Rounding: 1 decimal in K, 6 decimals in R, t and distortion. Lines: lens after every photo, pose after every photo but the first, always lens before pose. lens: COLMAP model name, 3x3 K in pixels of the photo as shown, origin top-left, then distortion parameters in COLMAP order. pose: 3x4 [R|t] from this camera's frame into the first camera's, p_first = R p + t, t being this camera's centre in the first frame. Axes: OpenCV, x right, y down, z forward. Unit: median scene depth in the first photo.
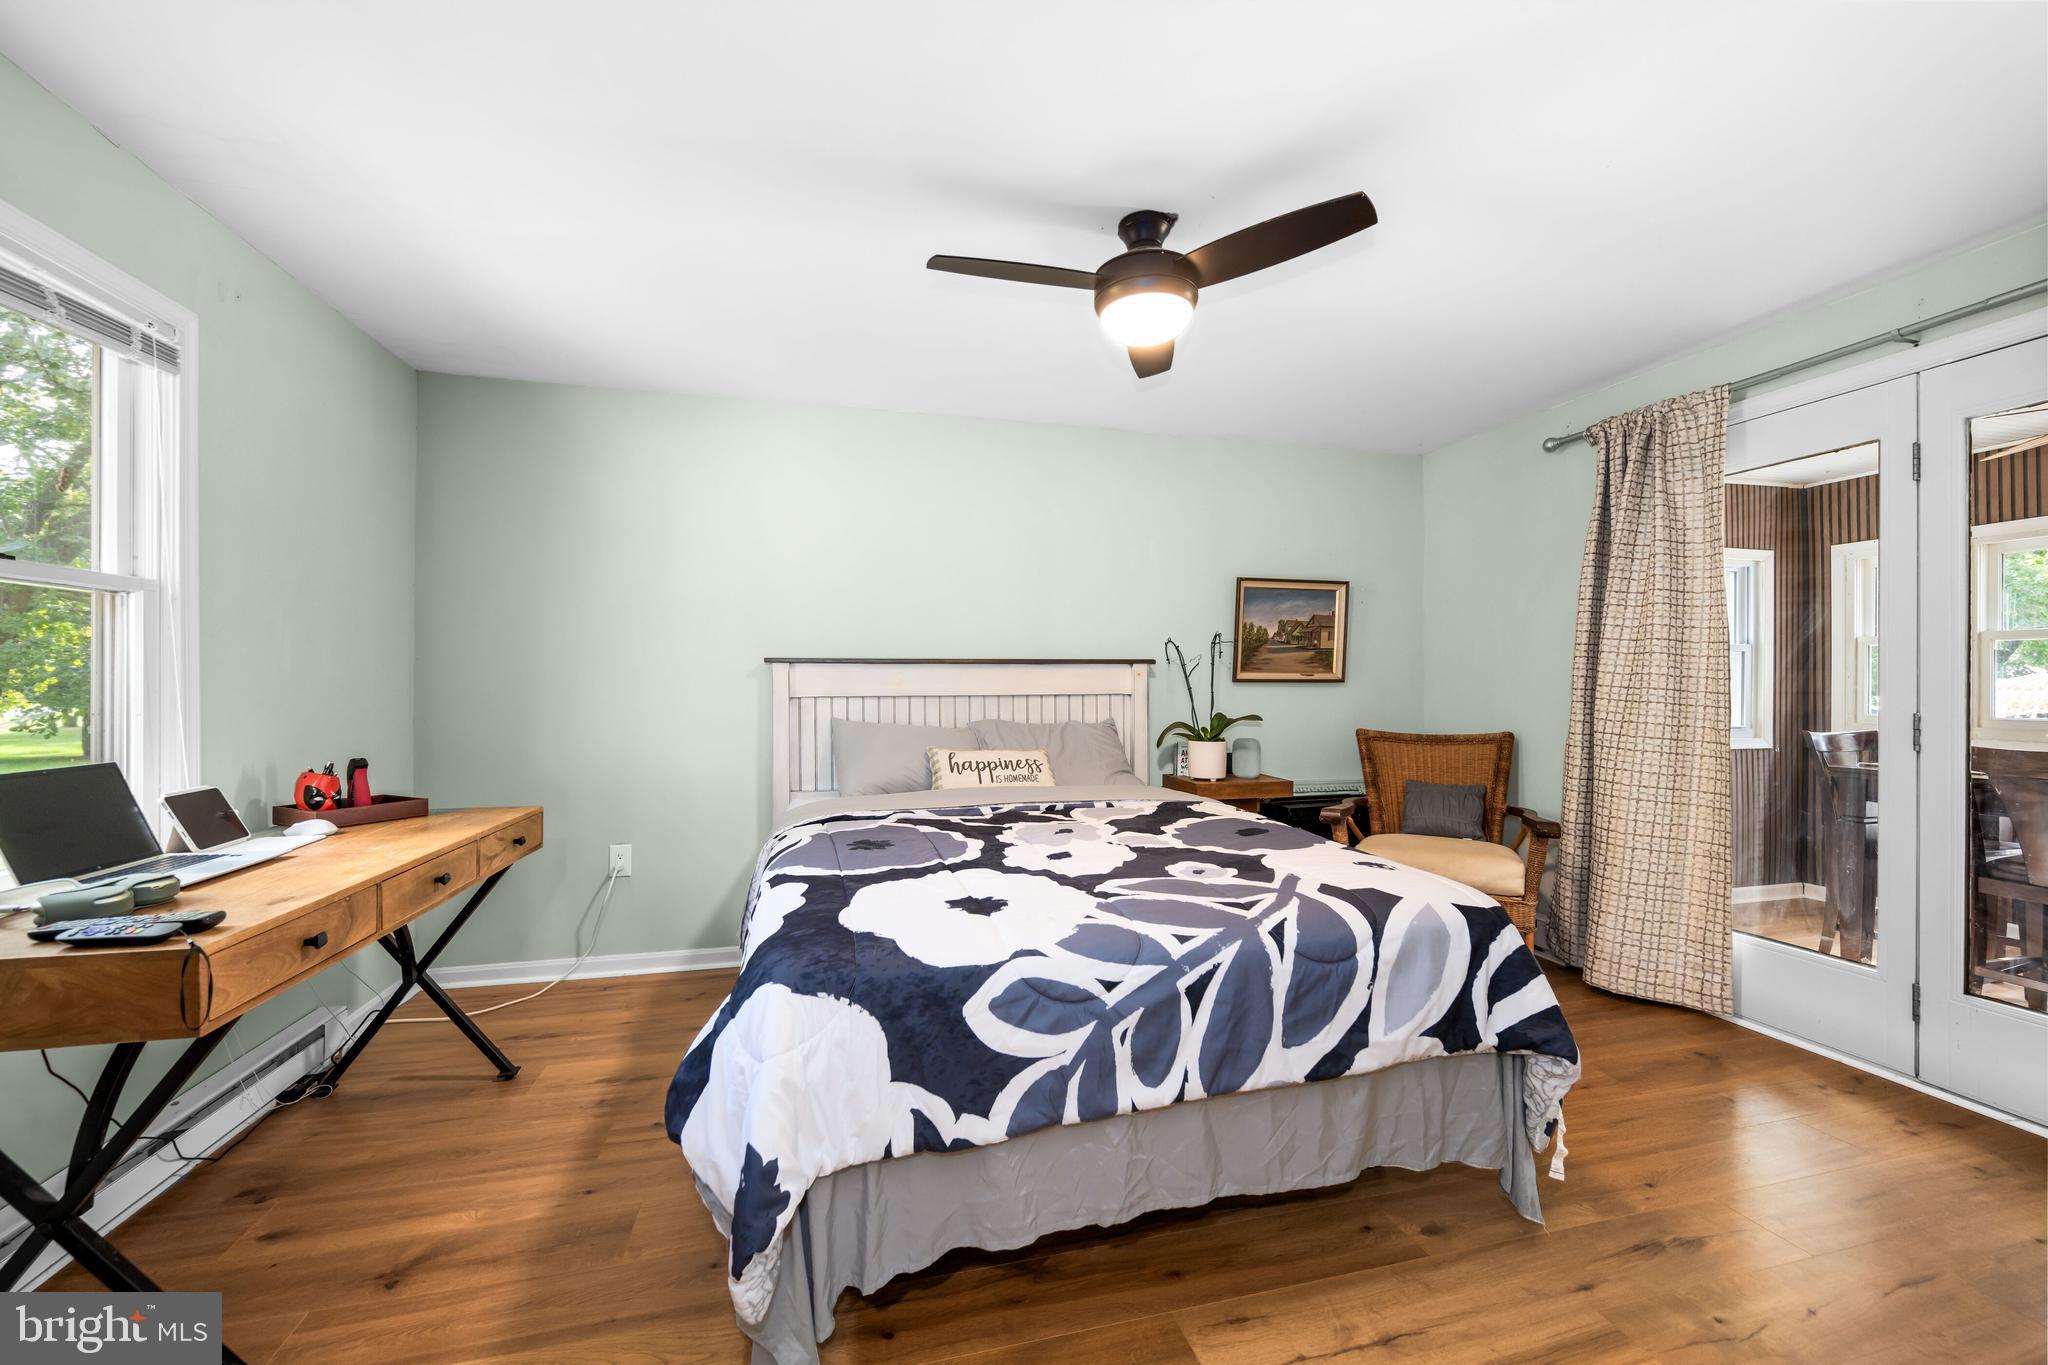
lens RADIAL K [[797.4, 0, 1024.0], [0, 797.4, 682.5], [0, 0, 1]] dist [-0.000734, -0.000049]
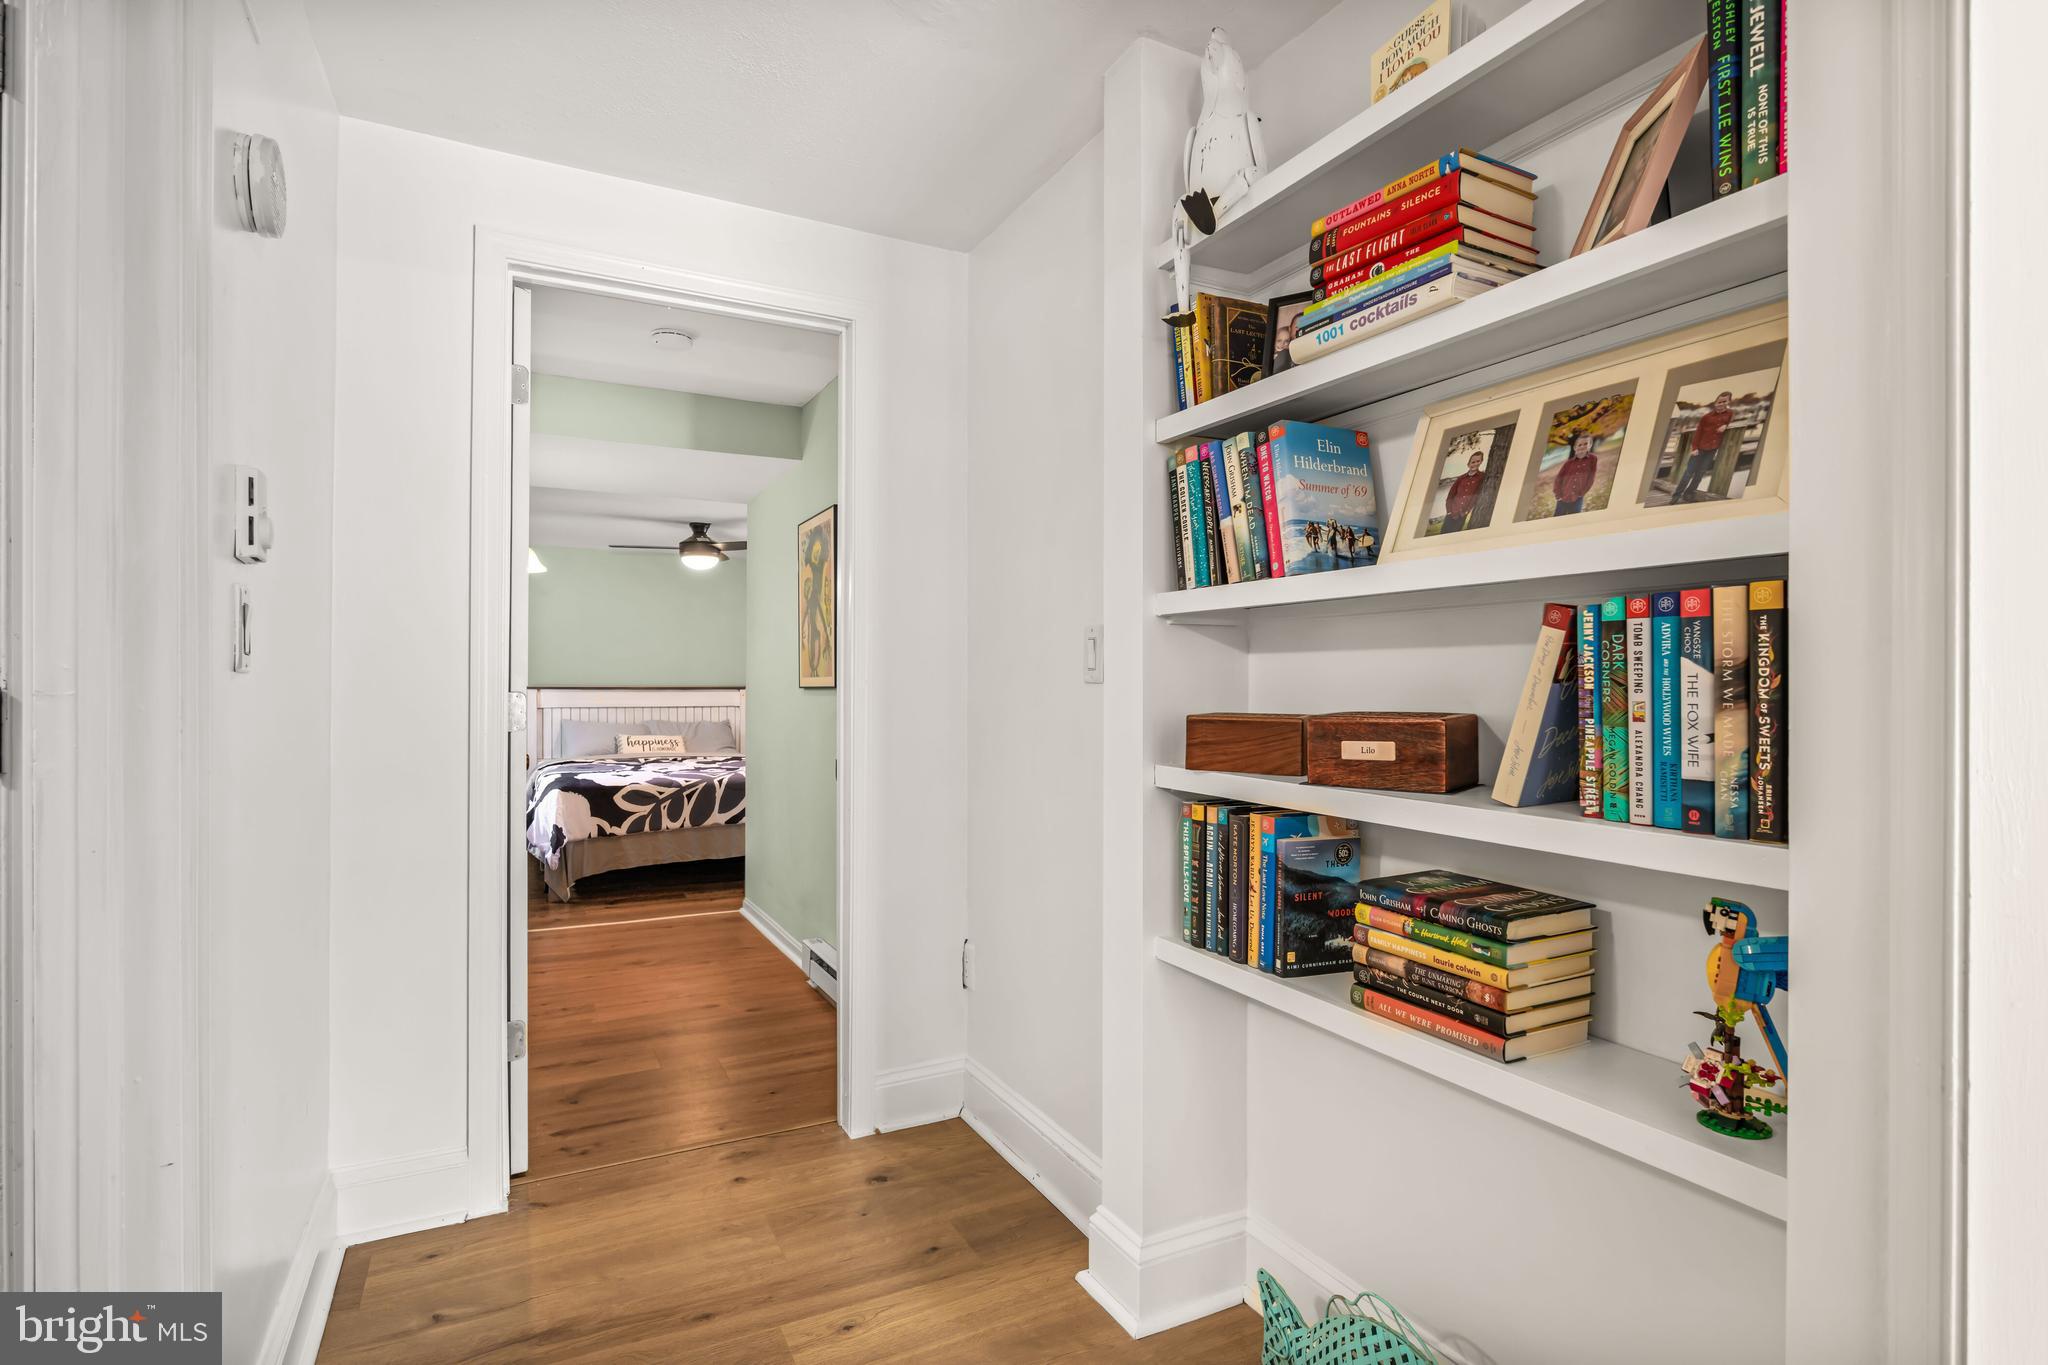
lens RADIAL K [[1005.3, 0, 1024.0], [0, 1005.3, 682.5], [0, 0, 1]] dist [-0.001339, -0.000203]
pose [[0.974779, 0.007692, 0.223041, 0.654240], [-0.006004, 0.999948, -0.008241, -0.062173], [-0.223093, 0.006694, 0.974774, -3.496327]]
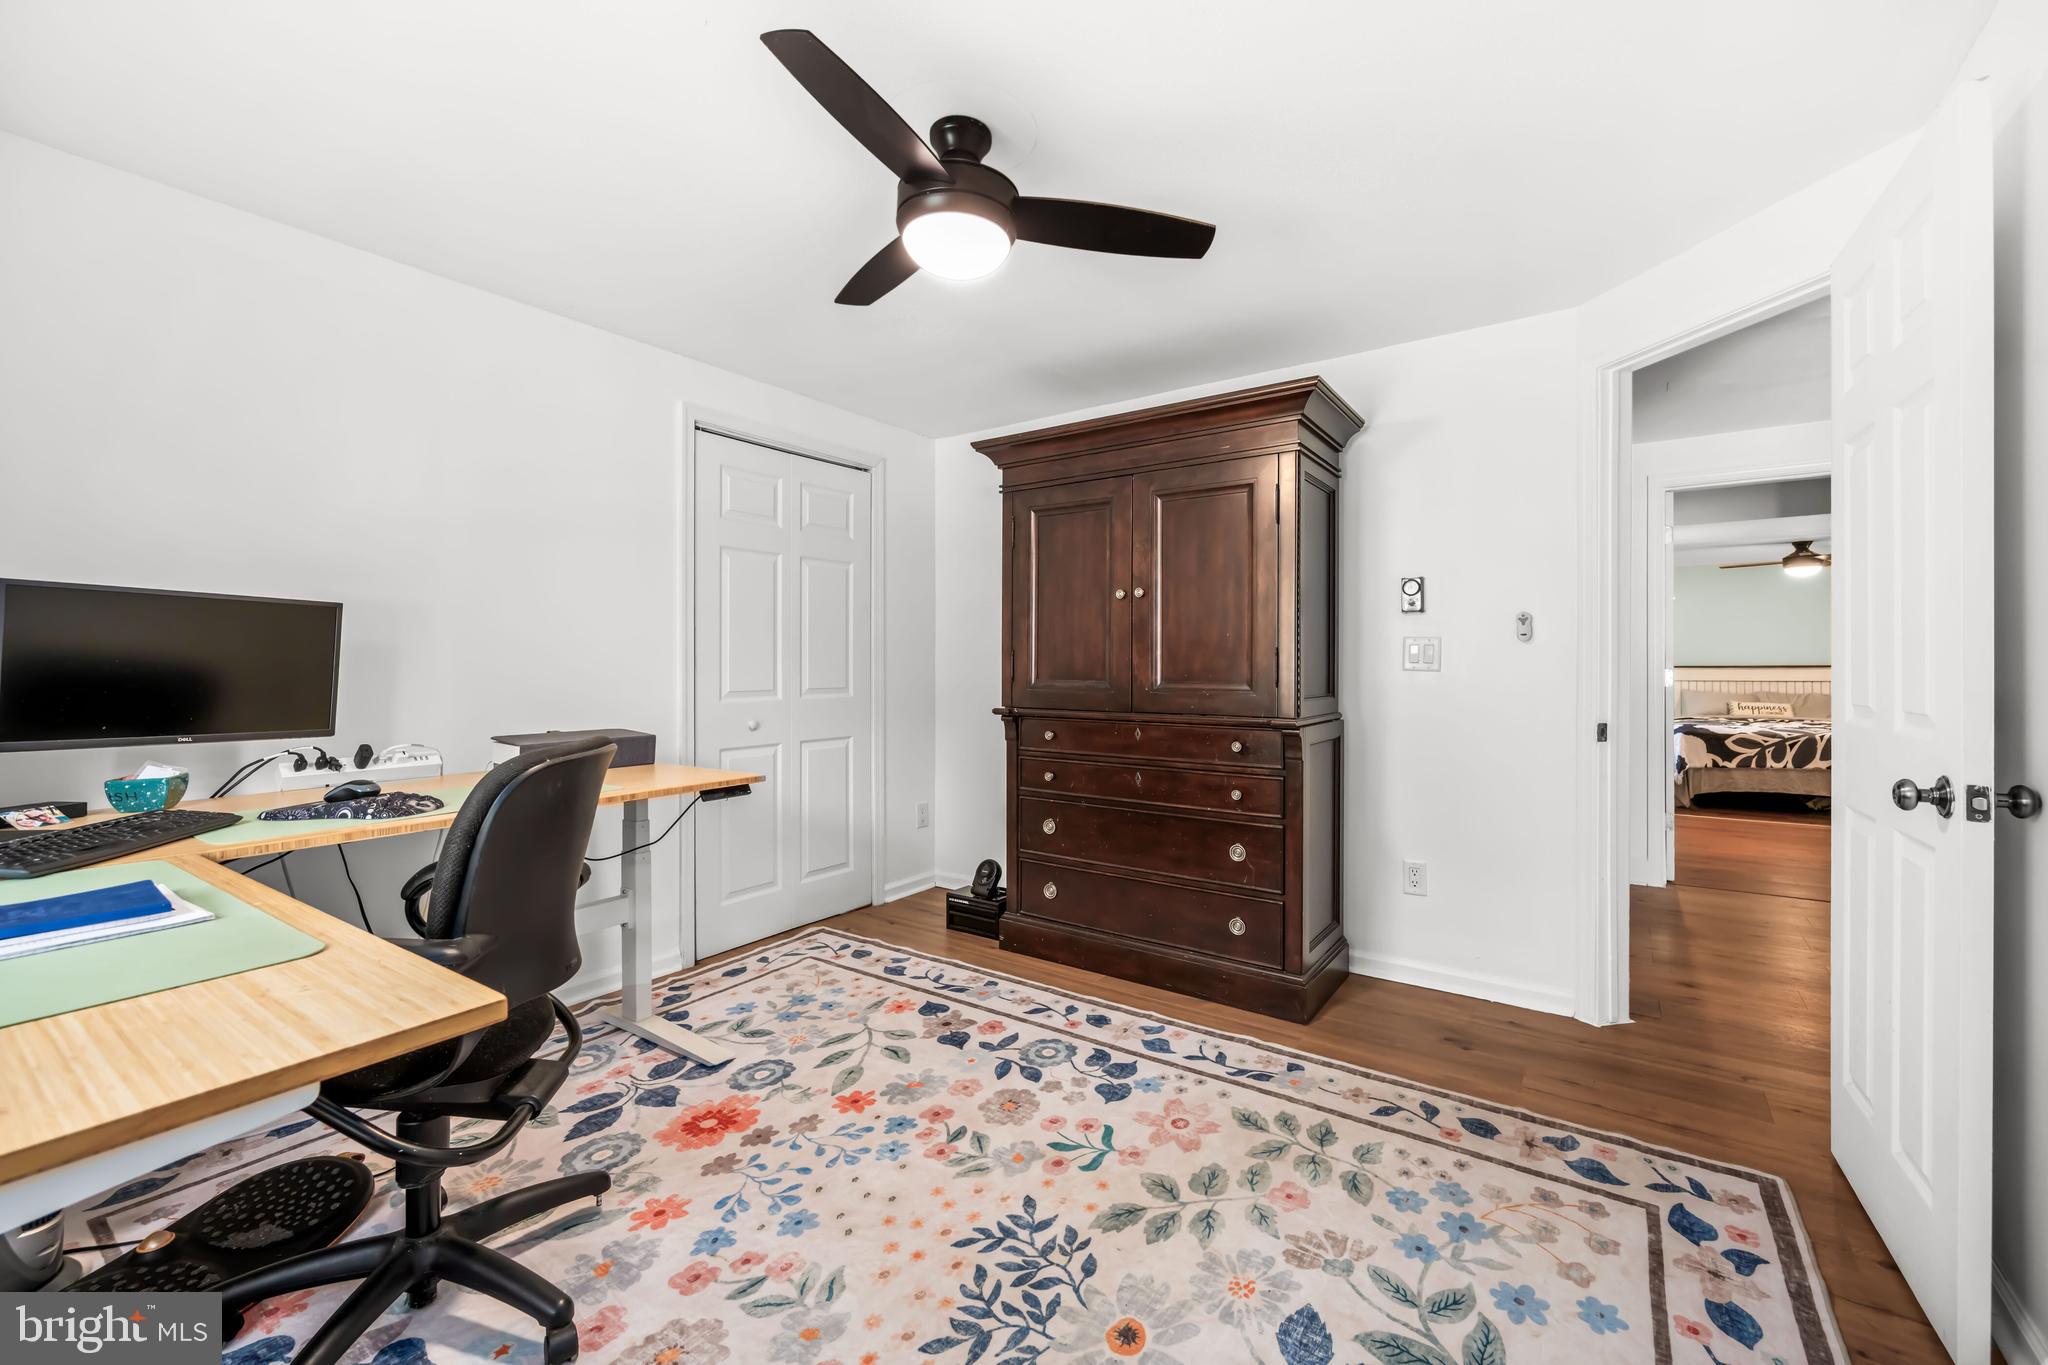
lens RADIAL K [[838.9, 0, 1025.6], [0, 838.9, 667.6], [0, 0, 1]] dist [-0.001531, -0.000220]
pose [[0.649537, 0.001930, -0.760328, 1.037828], [-0.000312, 0.999997, 0.002272, -0.069589], [0.760330, -0.001239, 0.649535, -5.586882]]
